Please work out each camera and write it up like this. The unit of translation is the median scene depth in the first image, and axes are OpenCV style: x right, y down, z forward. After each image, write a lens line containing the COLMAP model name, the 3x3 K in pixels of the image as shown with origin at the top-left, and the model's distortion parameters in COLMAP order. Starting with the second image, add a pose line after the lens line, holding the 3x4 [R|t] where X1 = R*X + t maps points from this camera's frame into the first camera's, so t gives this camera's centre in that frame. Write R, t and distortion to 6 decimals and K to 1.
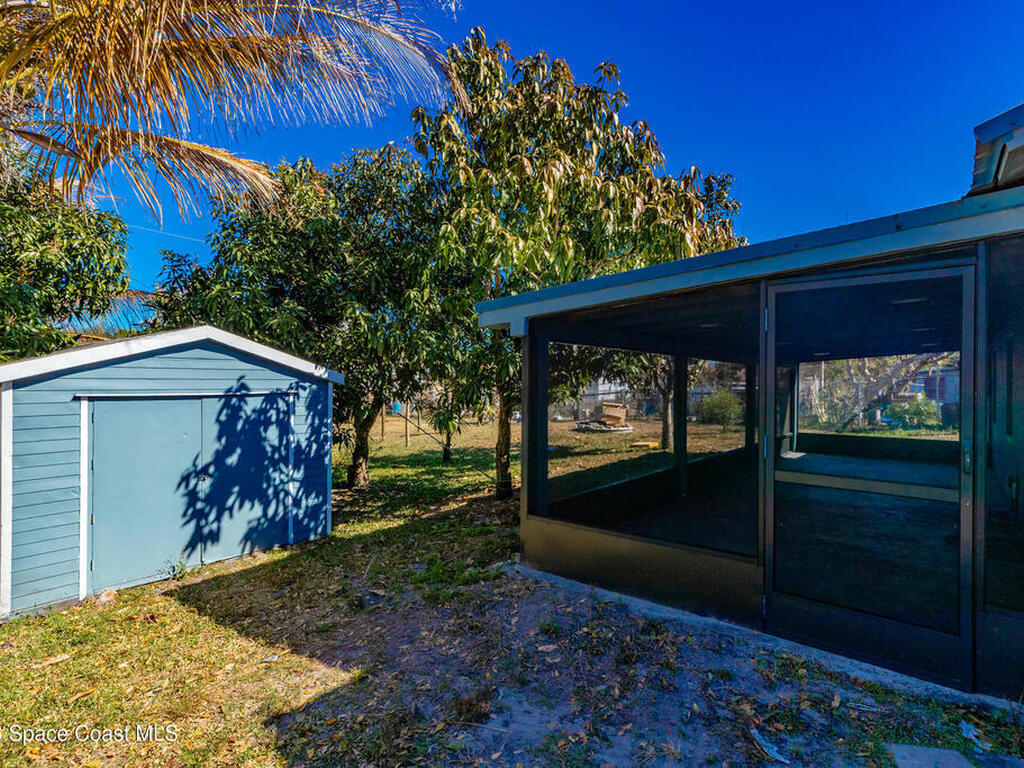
lens RADIAL K [[535.8, 0, 512.0], [0, 535.8, 384.0], [0, 0, 1]] dist [0.000508, 0.016255]
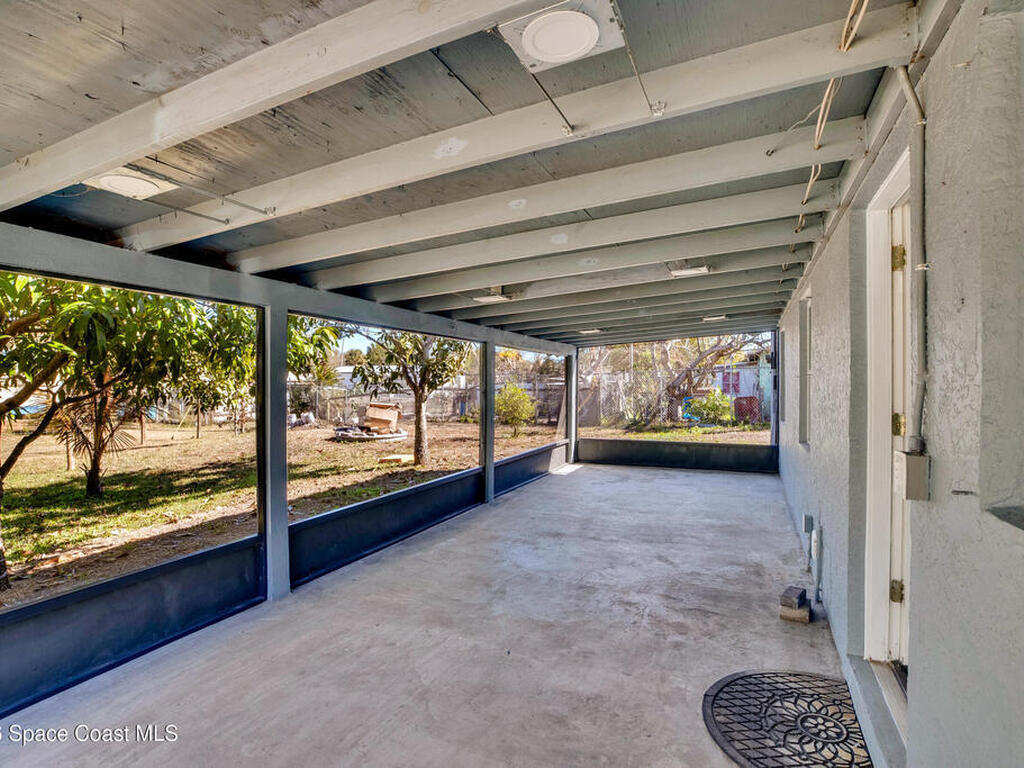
lens RADIAL K [[529.1, 0, 516.9], [0, 529.1, 381.4], [0, 0, 1]] dist [-0.047283, 0.016192]
pose [[0.963828, -0.005097, 0.266478, 0.181077], [0.005903, 0.999980, -0.002221, 0.007477], [-0.266461, 0.003714, 0.963838, 0.211436]]
